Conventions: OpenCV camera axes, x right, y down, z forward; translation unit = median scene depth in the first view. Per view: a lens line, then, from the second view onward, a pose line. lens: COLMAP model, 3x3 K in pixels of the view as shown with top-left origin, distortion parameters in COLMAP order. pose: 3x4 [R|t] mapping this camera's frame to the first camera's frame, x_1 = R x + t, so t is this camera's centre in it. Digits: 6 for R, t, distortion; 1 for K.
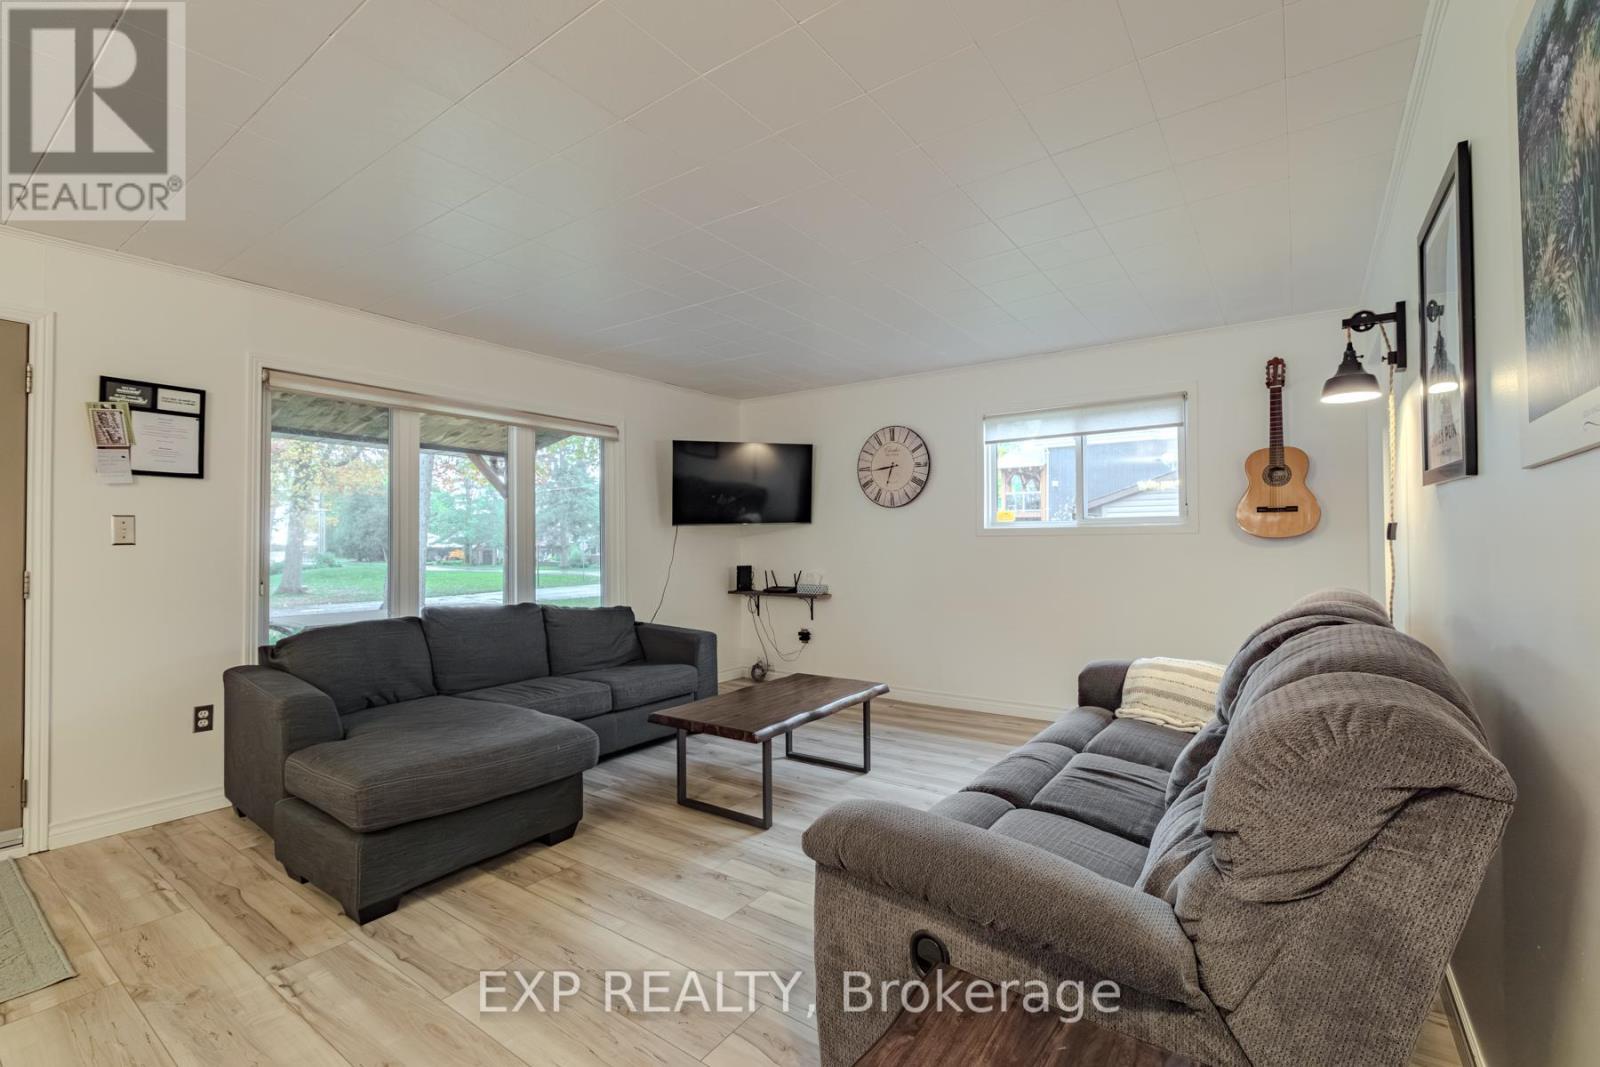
lens RADIAL K [[692.9, 0, 821.0], [0, 692.9, 534.6], [0, 0, 1]] dist [0.009392, -0.000090]
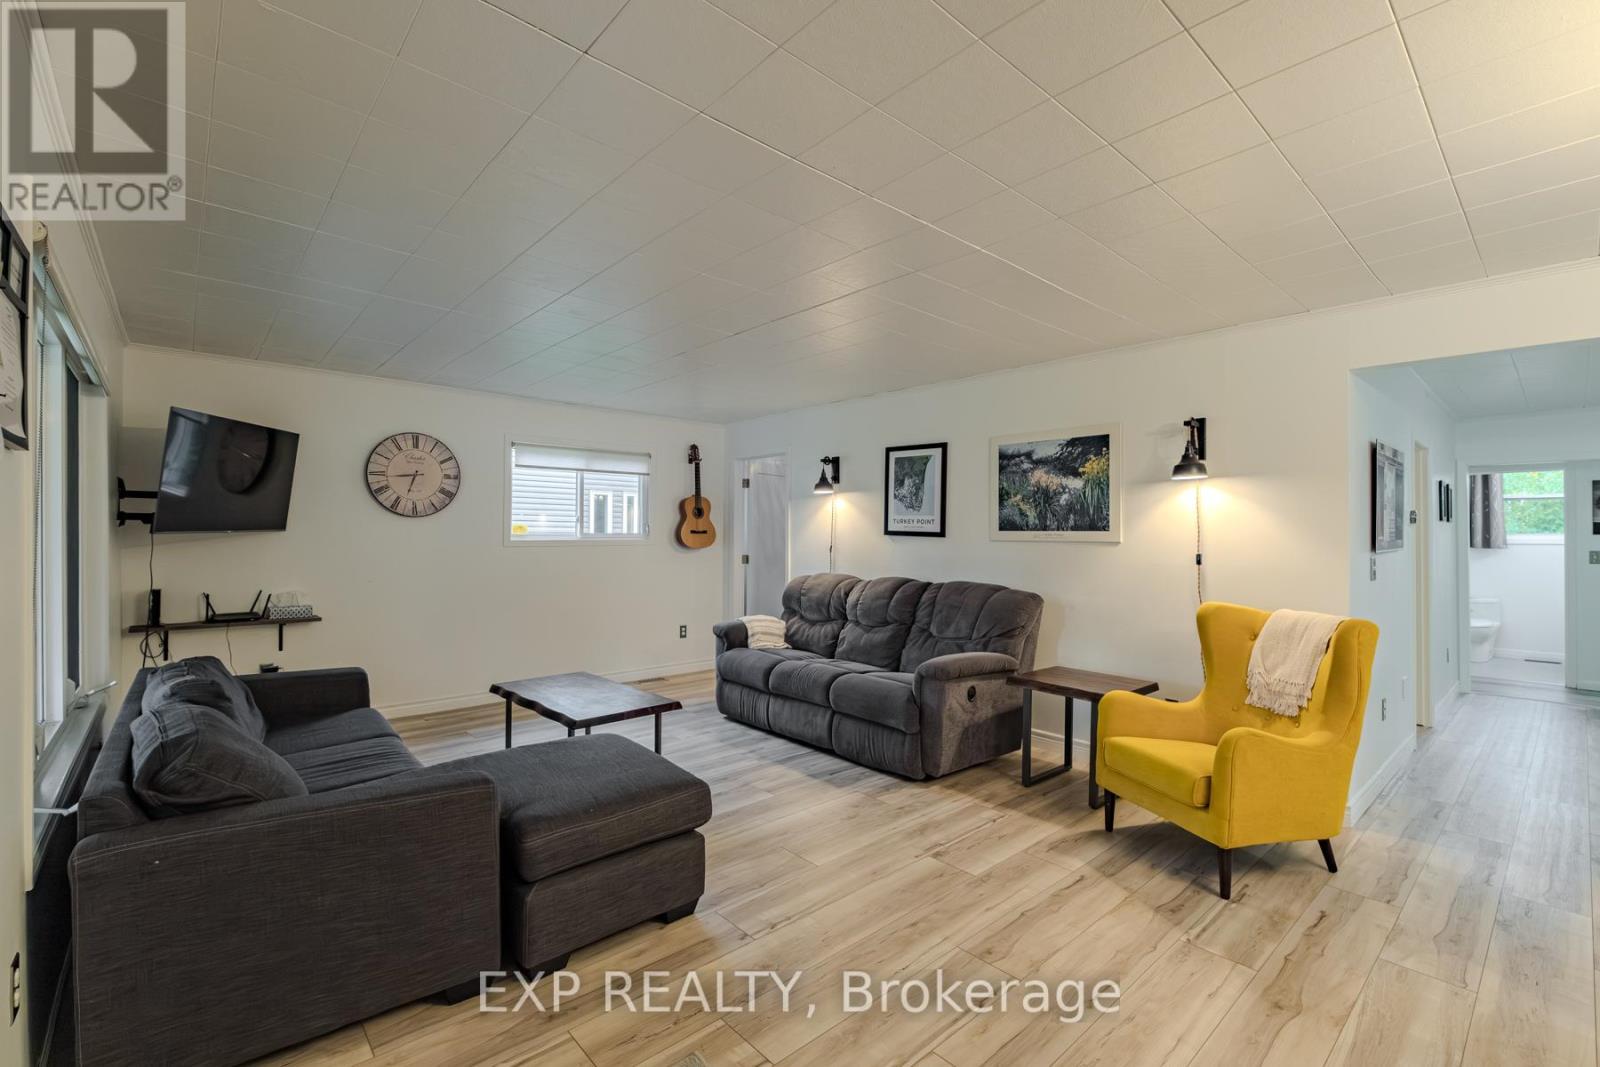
lens RADIAL K [[699.4, 0, 806.3], [0, 699.4, 530.8], [0, 0, 1]] dist [-0.001088, -0.000041]
pose [[0.218189, 0.012358, 0.975828, -0.909953], [-0.016600, 0.999822, -0.008950, -0.024742], [-0.975765, -0.014246, 0.218355, 0.310122]]
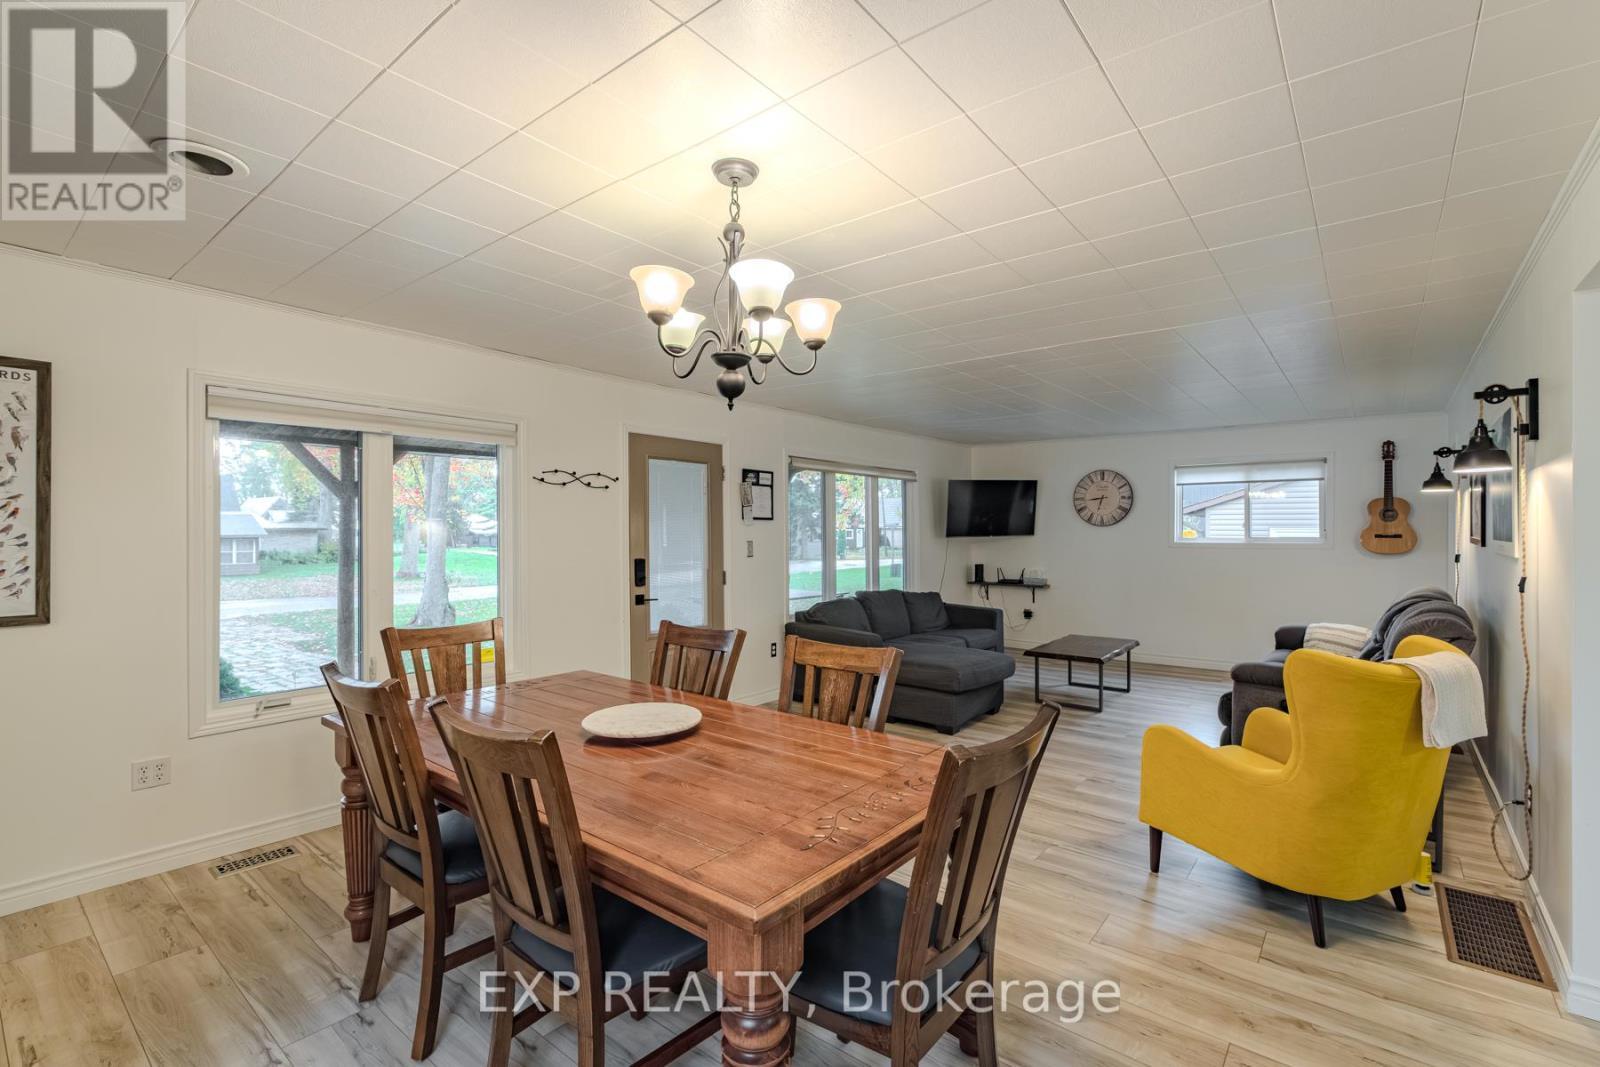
lens RADIAL K [[709.9, 0, 821.0], [0, 709.9, 535.0], [0, 0, 1]] dist [0.015571, -0.000539]
pose [[0.998231, 0.004446, -0.059285, -0.491834], [-0.003323, 0.999814, 0.019015, -0.058569], [0.059359, -0.018785, 0.998060, -0.648091]]
